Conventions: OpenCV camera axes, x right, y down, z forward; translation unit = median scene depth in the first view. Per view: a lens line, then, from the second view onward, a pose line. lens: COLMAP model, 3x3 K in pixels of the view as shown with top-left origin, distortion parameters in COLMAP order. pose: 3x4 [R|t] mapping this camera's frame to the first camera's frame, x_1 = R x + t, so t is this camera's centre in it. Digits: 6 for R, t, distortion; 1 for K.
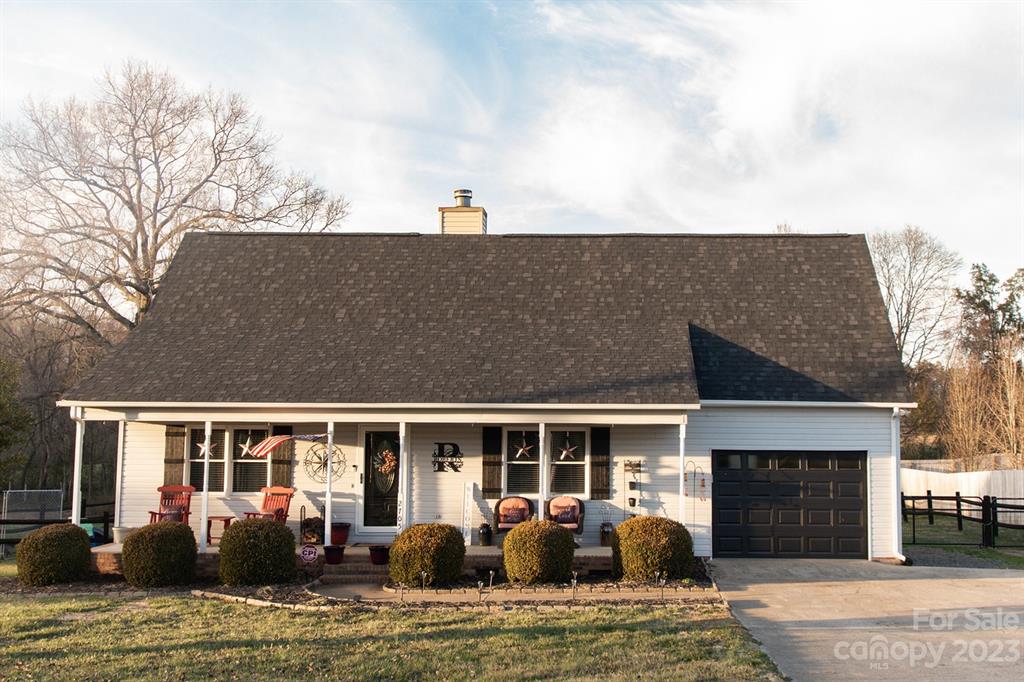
lens RADIAL K [[1149.4, 0, 512.0], [0, 1149.4, 341.0], [0, 0, 1]] dist [0.011381, 0.003284]
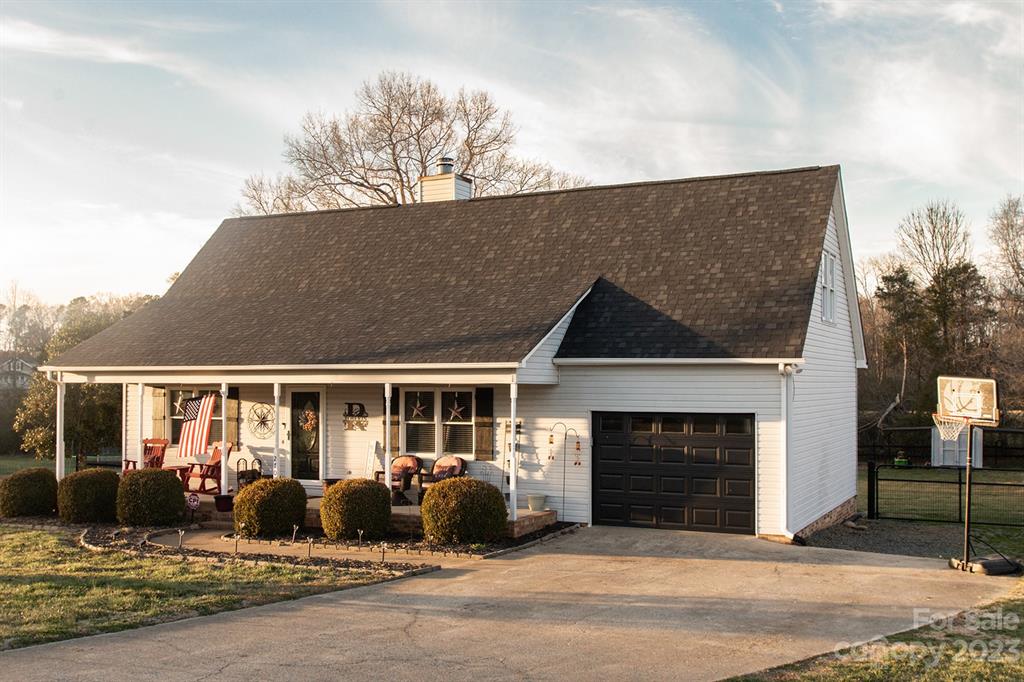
lens RADIAL K [[1036.9, 0, 512.3], [0, 1036.9, 374.6], [0, 0, 1]] dist [0.004391, -0.000621]
pose [[0.904789, -0.008303, -0.425780, 0.476613], [0.032995, 0.998171, 0.050651, 0.019604], [0.424581, -0.059877, 0.903408, 0.207702]]
